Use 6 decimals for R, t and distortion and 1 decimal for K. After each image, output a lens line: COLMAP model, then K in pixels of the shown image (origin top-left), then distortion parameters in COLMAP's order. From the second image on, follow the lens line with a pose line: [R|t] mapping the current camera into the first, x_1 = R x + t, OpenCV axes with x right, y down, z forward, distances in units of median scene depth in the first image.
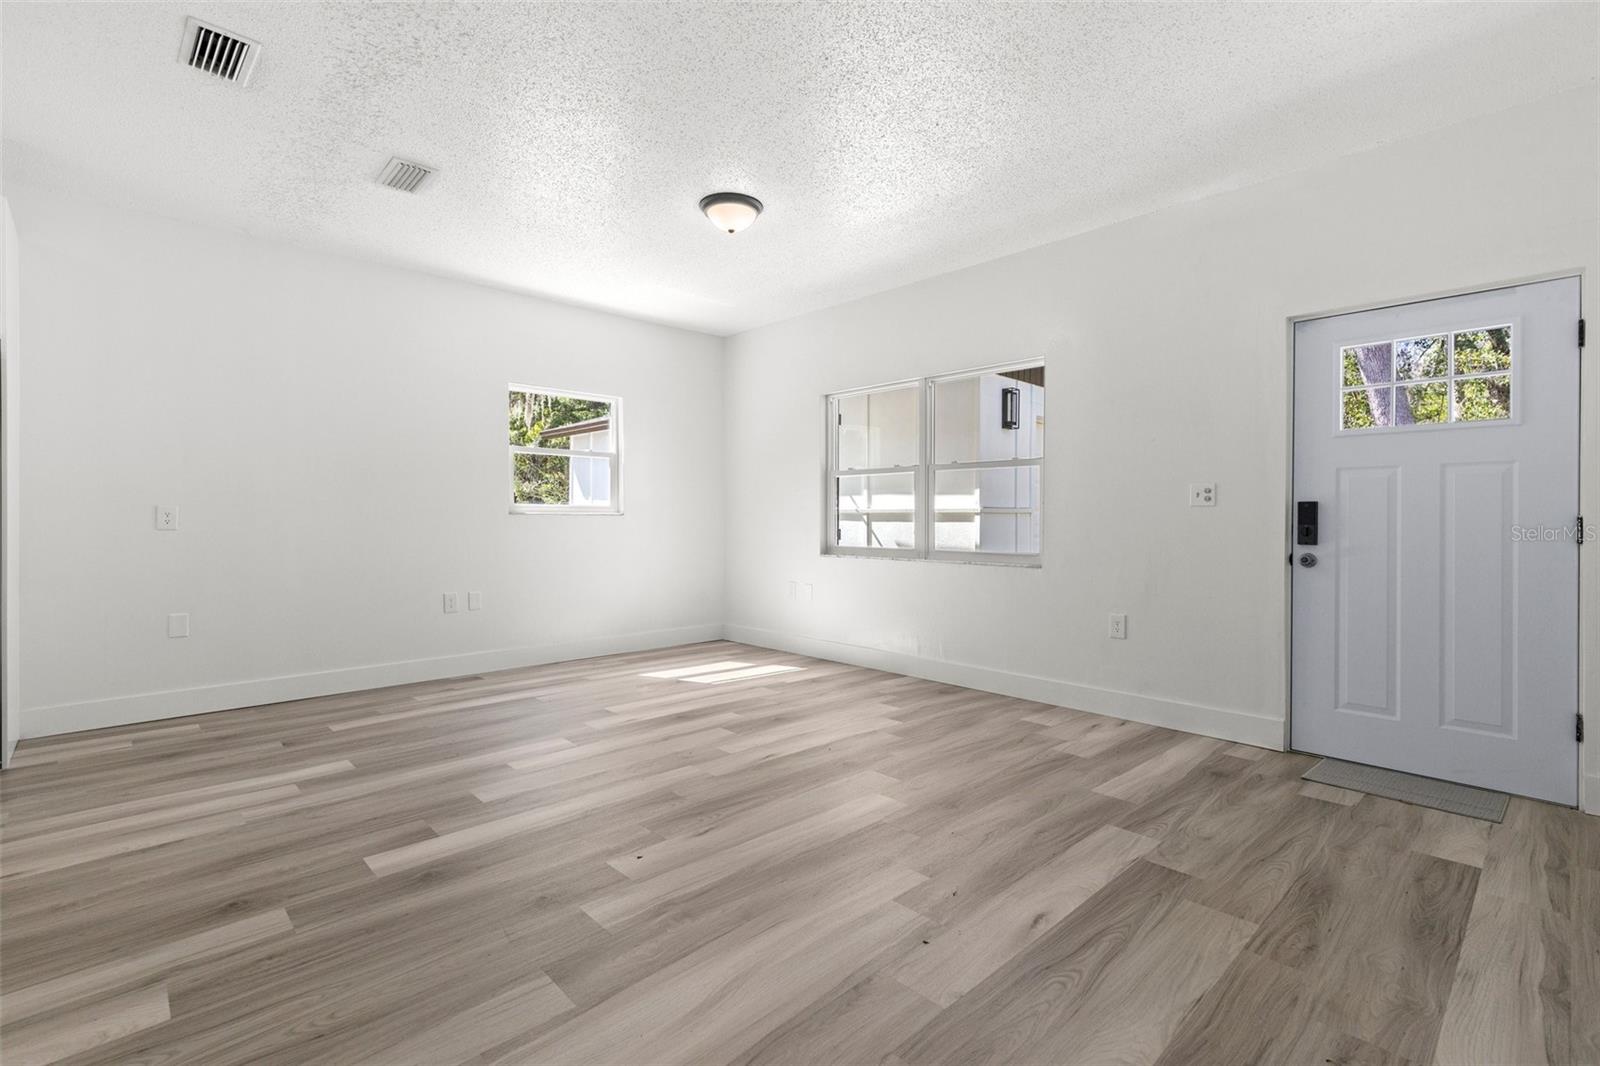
lens RADIAL K [[727.9, 0, 800.3], [0, 727.9, 521.9], [0, 0, 1]] dist [0.007250, -0.000094]
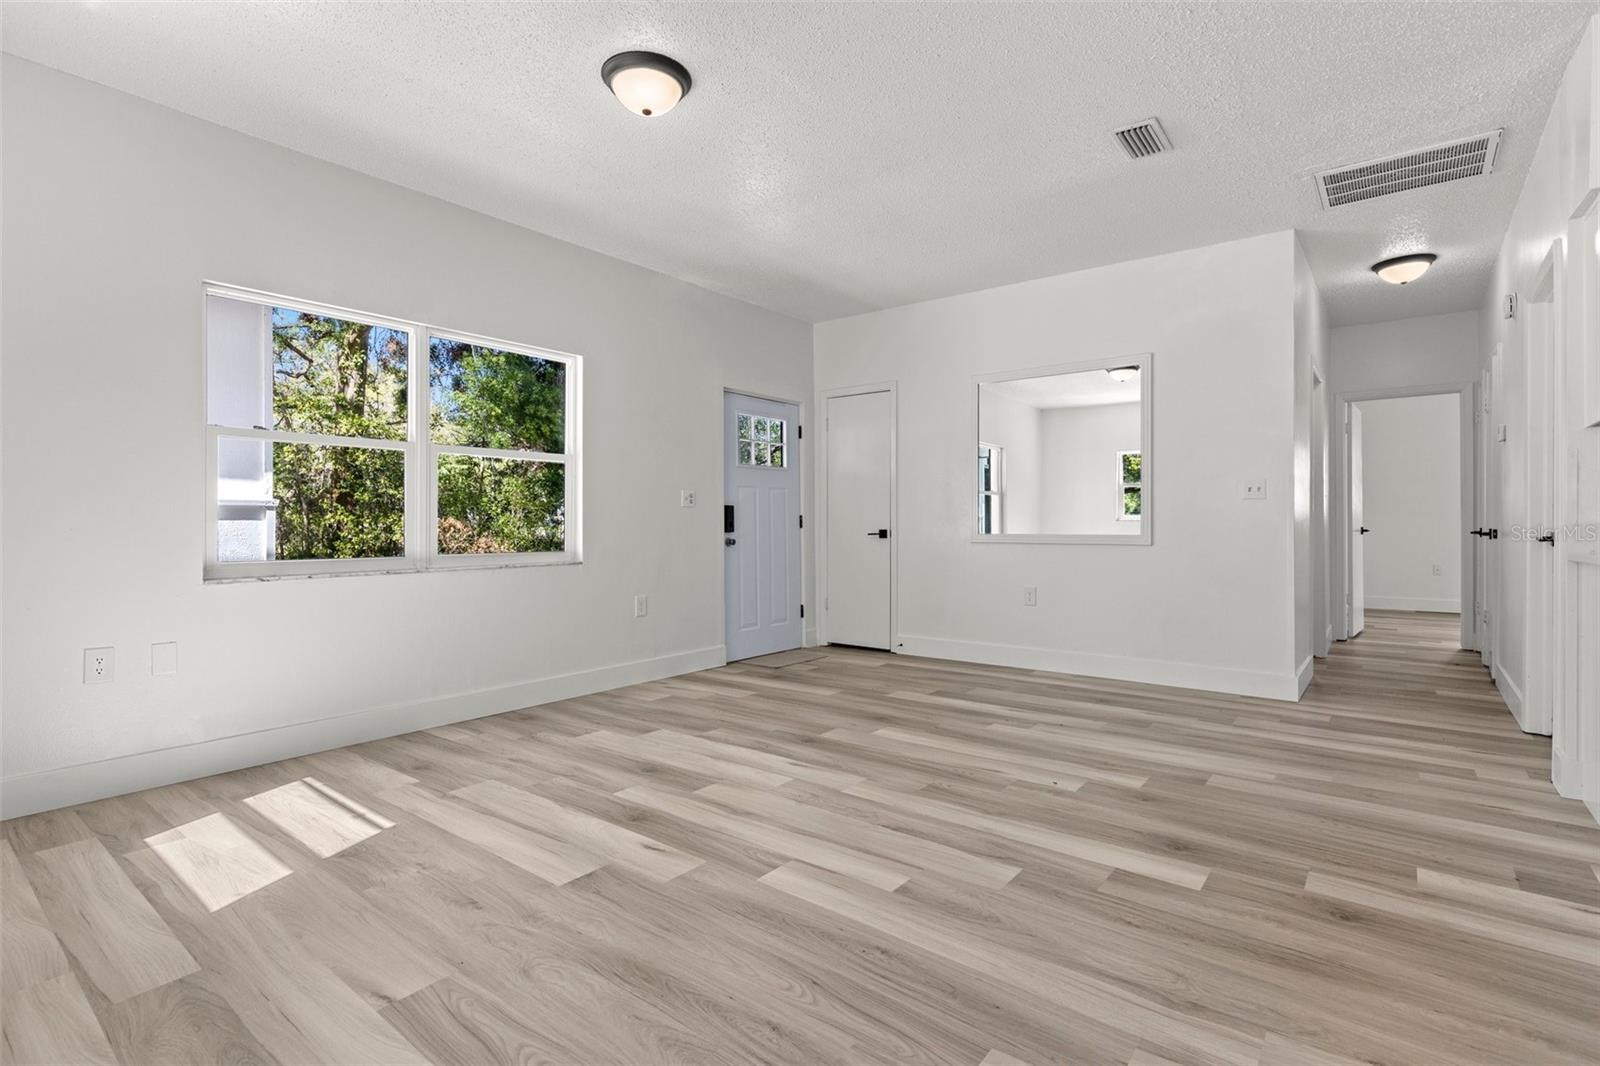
lens RADIAL K [[752.4, 0, 800.4], [0, 752.4, 525.3], [0, 0, 1]] dist [0.001057, 0.000431]
pose [[-0.137263, -0.008529, 0.990498, -1.131887], [0.004900, 0.999945, 0.009290, 0.000696], [-0.990523, 0.006129, -0.137213, 1.262967]]
